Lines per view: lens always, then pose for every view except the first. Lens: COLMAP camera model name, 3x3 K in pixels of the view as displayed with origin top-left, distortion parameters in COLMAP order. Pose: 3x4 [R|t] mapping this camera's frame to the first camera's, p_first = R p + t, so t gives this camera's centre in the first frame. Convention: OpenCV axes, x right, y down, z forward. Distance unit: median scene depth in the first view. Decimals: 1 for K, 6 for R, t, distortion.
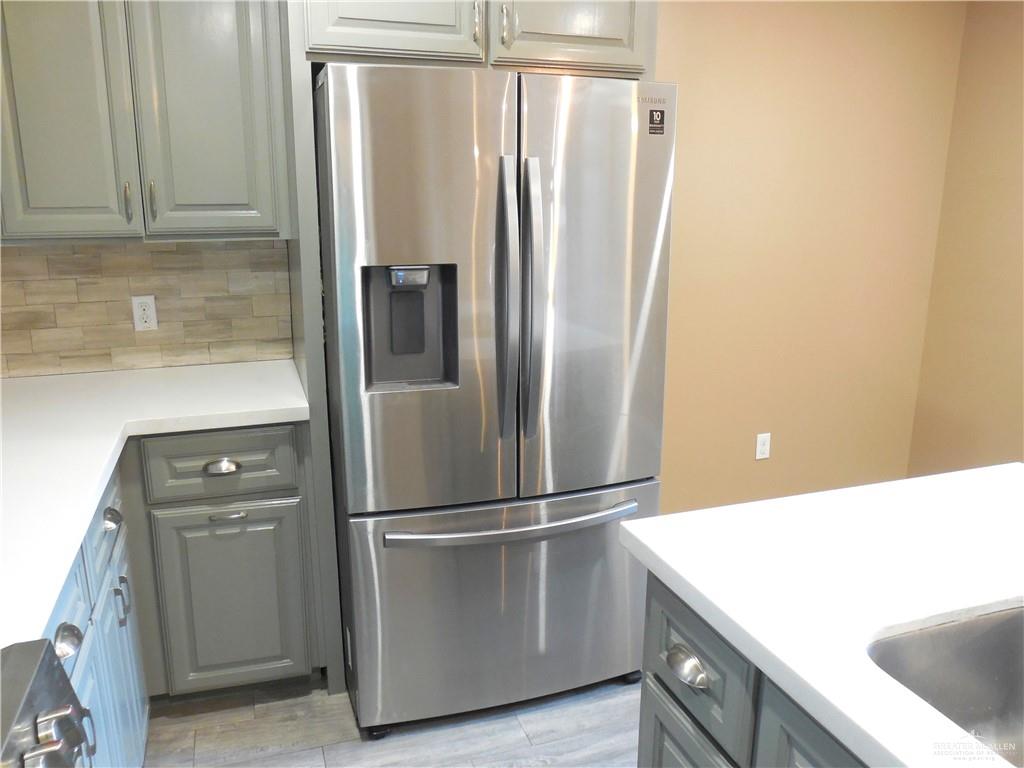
lens RADIAL K [[798.7, 0, 499.3], [0, 798.7, 381.3], [0, 0, 1]] dist [-0.083971, 0.089140]
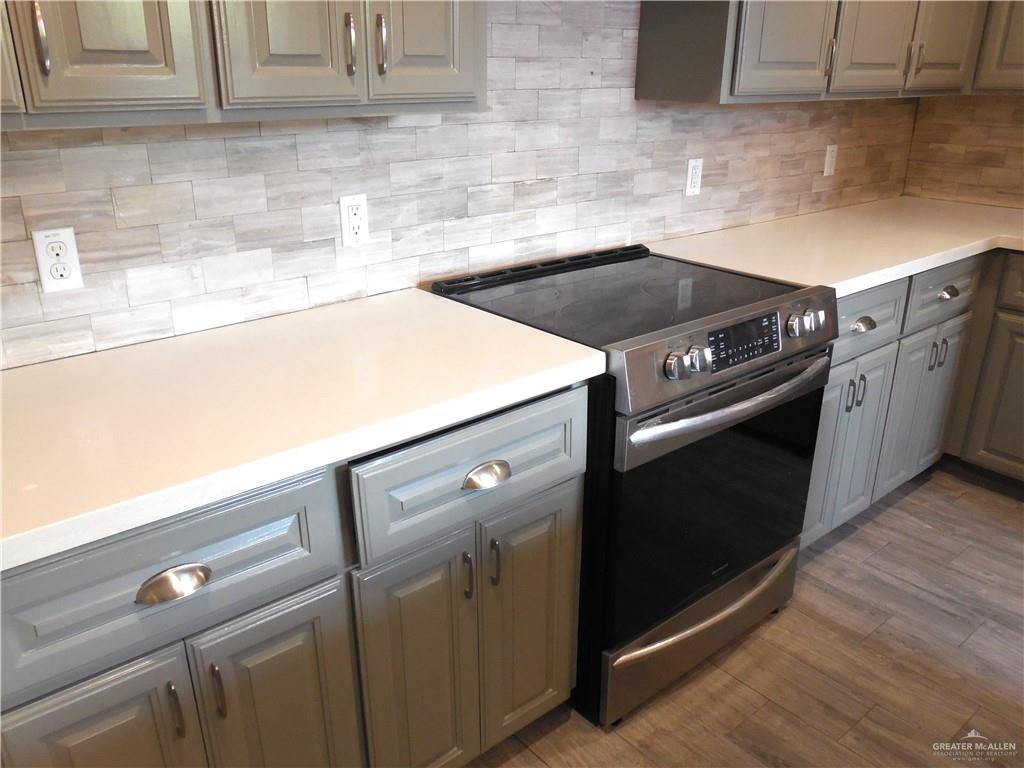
lens RADIAL K [[798.7, 0, 499.3], [0, 798.7, 381.3], [0, 0, 1]] dist [-0.083971, 0.089140]
pose [[0.340104, 0.339930, -0.876799, 0.427884], [-0.216178, 0.935672, 0.278900, 0.087386], [0.915203, 0.094689, 0.391711, -0.225576]]
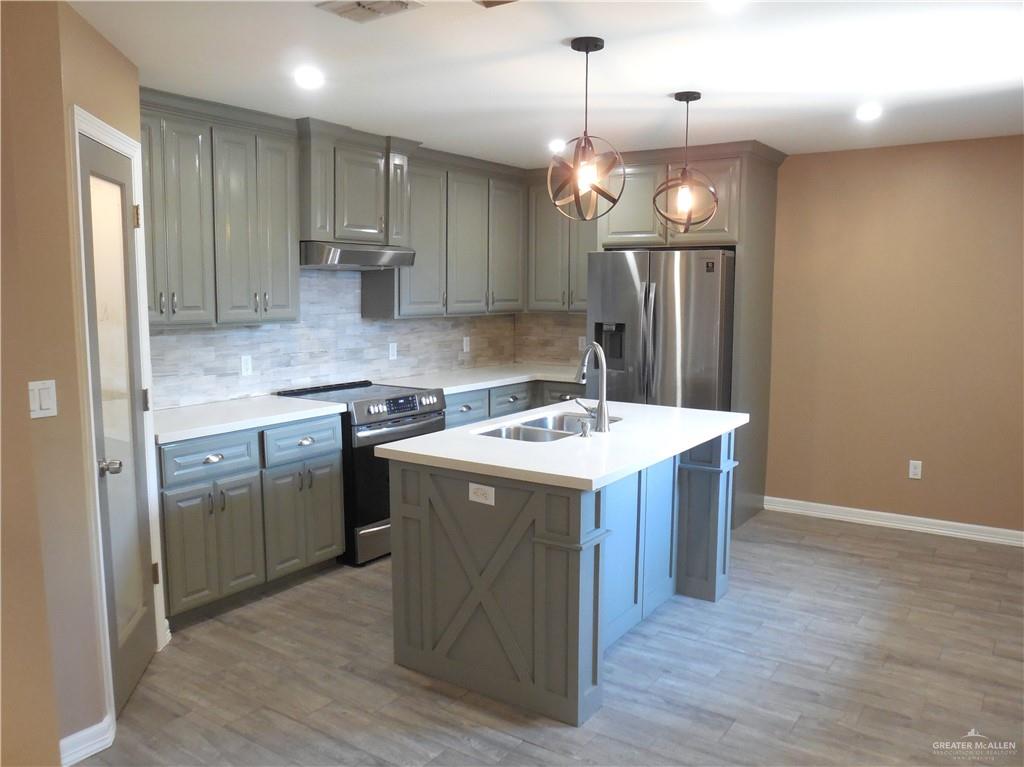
lens RADIAL K [[798.7, 0, 499.3], [0, 798.7, 380.8], [0, 0, 1]] dist [-0.083971, 0.089140]
pose [[0.579766, 0.091455, -0.809634, 1.639399], [-0.189356, 0.981597, -0.024716, 0.158056], [0.792474, 0.167638, 0.586414, -0.731991]]
